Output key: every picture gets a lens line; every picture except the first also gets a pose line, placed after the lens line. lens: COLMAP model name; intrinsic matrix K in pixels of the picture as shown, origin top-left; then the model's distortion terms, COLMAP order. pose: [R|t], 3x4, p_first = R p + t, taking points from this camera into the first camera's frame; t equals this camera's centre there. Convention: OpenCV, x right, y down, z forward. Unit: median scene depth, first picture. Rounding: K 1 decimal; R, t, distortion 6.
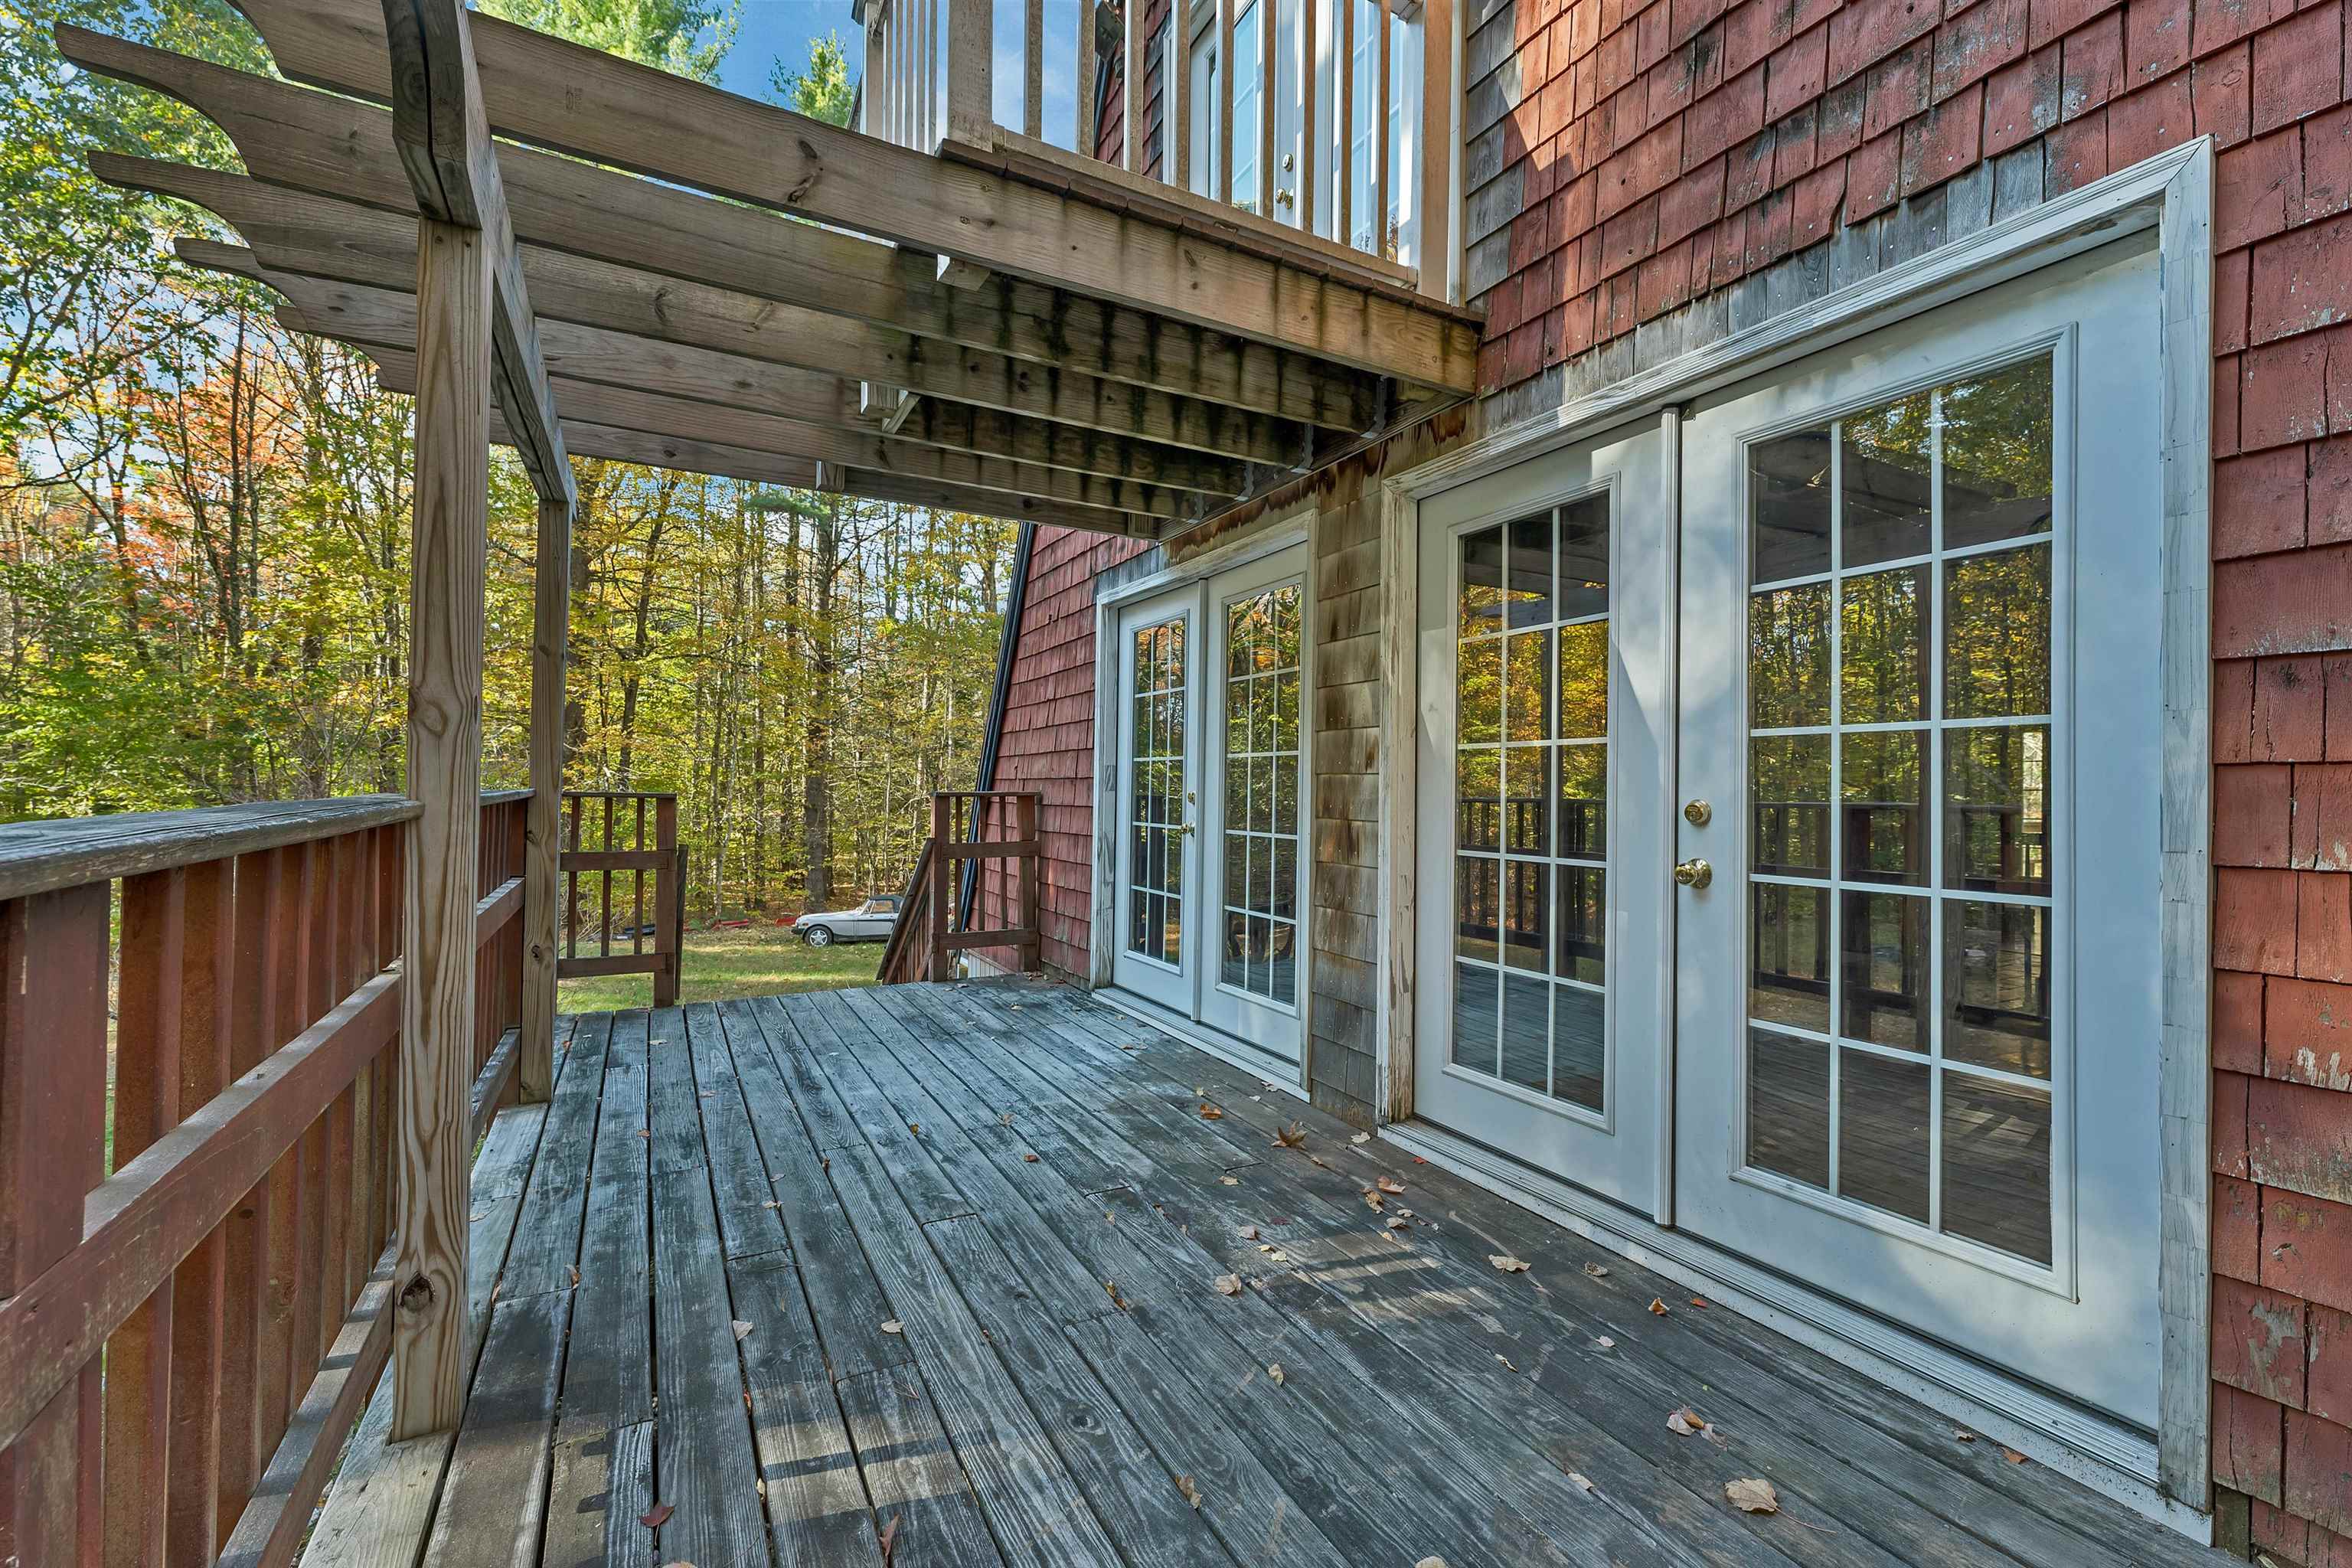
lens RADIAL K [[977.6, 0, 1173.0], [0, 977.6, 787.5], [0, 0, 1]] dist [0.002615, -0.000562]
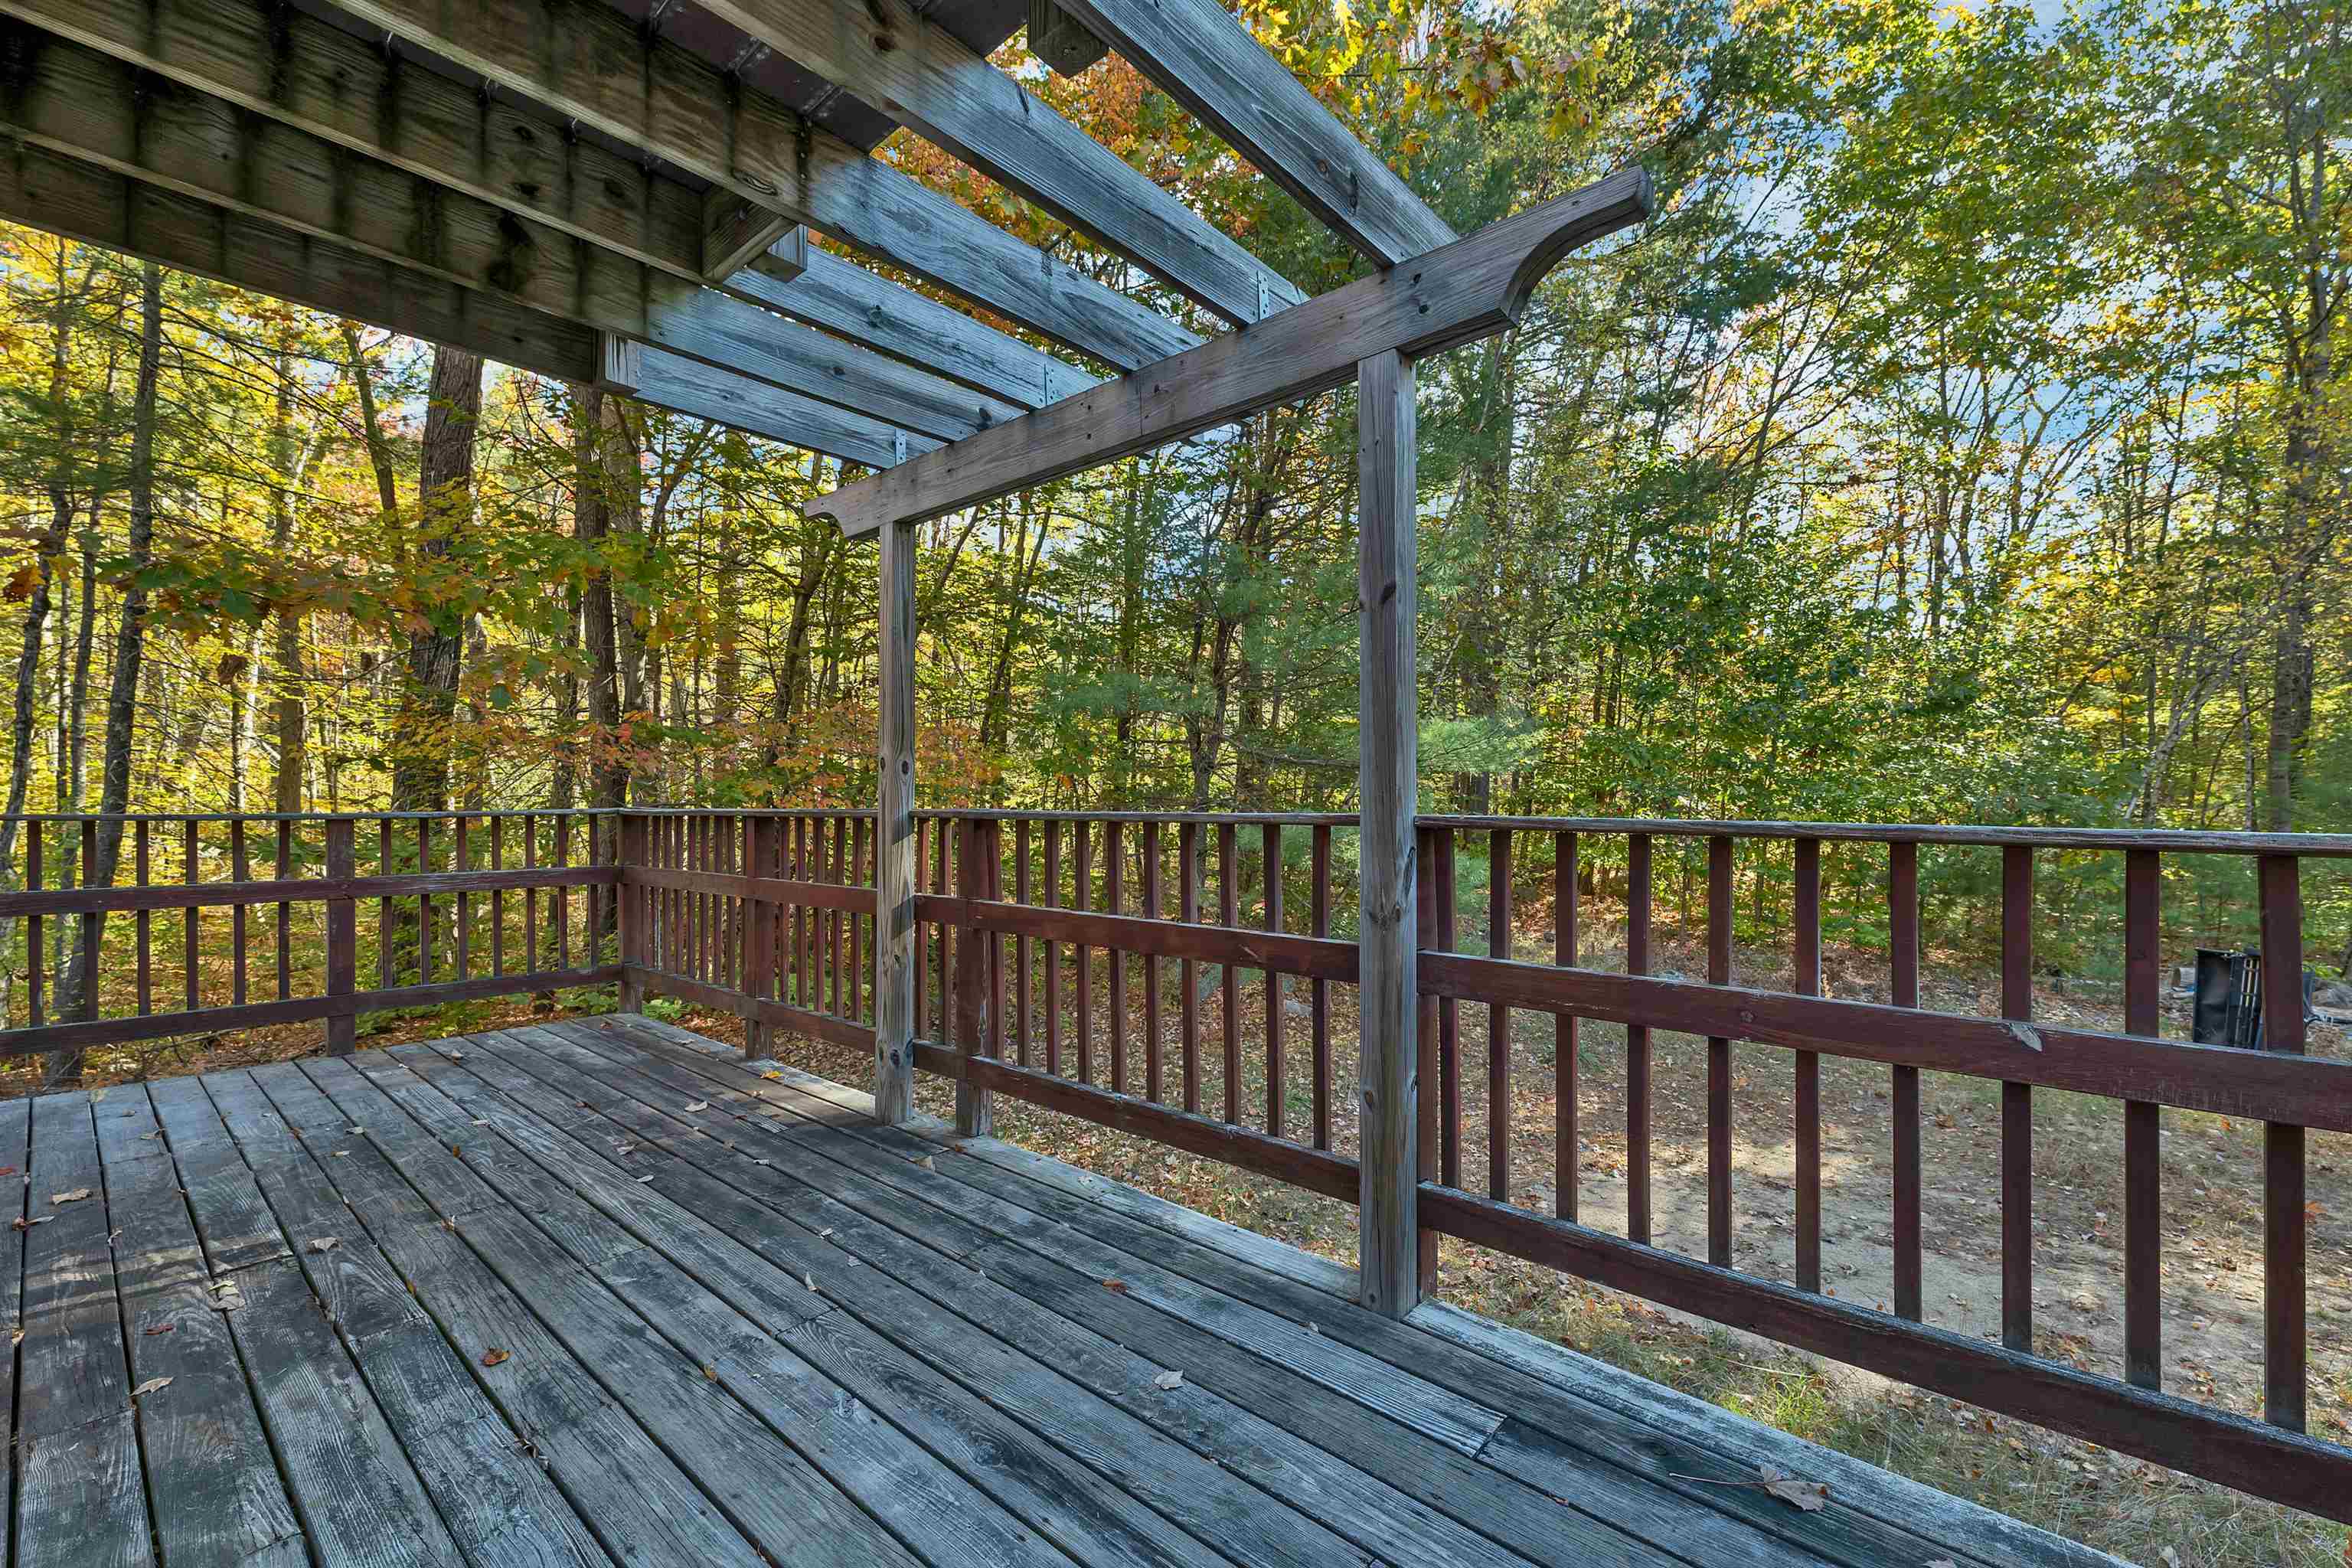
lens RADIAL K [[977.6, 0, 1173.0], [0, 977.6, 787.5], [0, 0, 1]] dist [0.002615, -0.000562]
pose [[-0.935876, -0.017925, -0.351873, -0.348574], [-0.012580, 0.999768, -0.017473, -0.003408], [0.352105, -0.011926, -0.935885, 1.864124]]
